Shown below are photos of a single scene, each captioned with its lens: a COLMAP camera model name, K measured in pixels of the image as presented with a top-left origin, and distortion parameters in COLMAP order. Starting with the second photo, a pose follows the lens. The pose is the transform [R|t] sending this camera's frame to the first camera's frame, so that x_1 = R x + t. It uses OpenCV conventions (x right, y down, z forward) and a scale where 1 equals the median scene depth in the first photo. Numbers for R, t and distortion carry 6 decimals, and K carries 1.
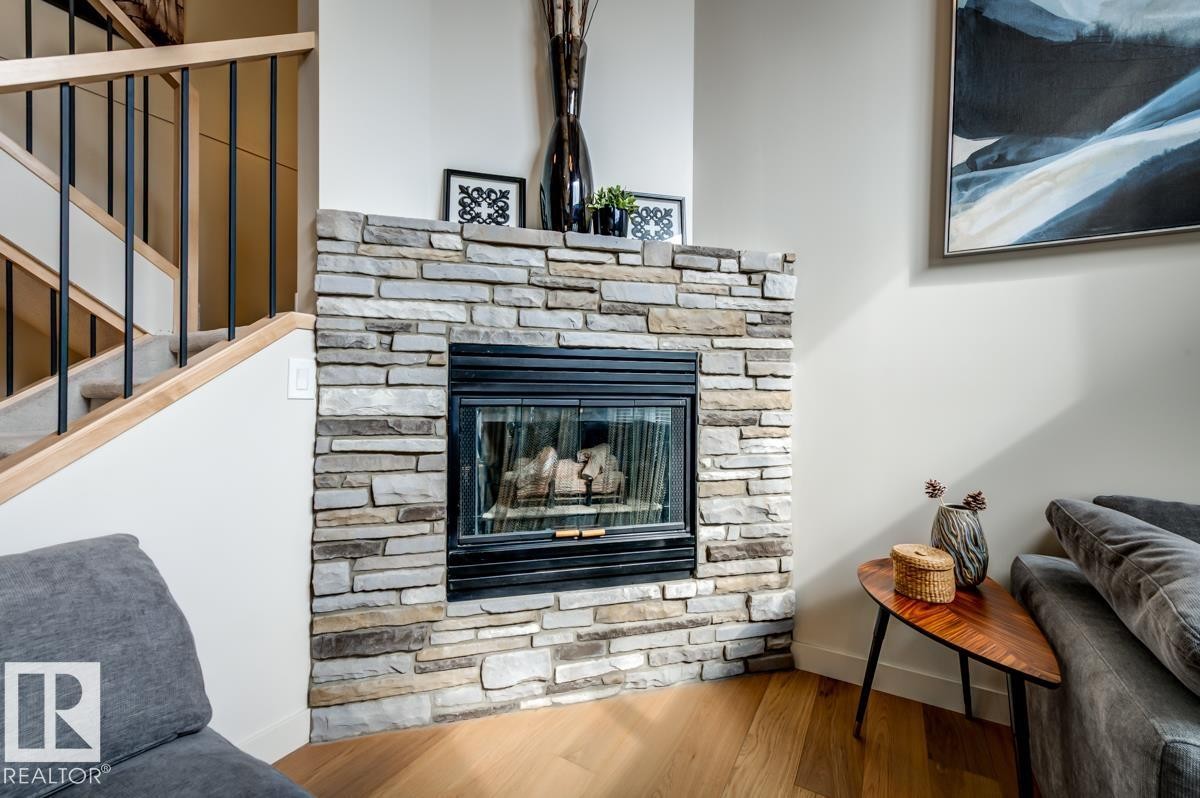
lens RADIAL K [[487.3, 0, 608.7], [0, 487.3, 392.3], [0, 0, 1]] dist [0.015673, -0.000221]
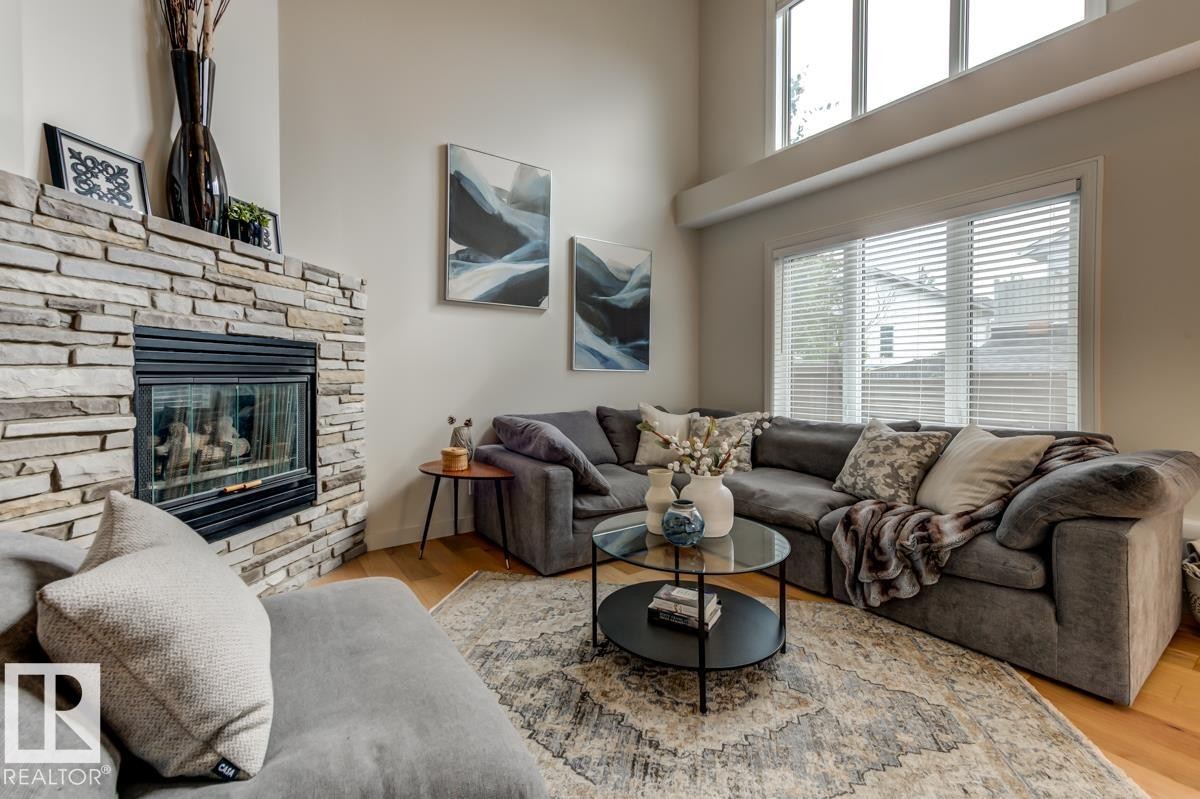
lens RADIAL K [[510.8, 0, 584.5], [0, 510.8, 376.5], [0, 0, 1]] dist [0.025500, -0.005446]
pose [[0.436068, -0.011051, 0.899846, -0.866357], [-0.001284, 0.999916, 0.012902, -0.006159], [-0.899913, -0.006781, 0.436018, -0.347023]]
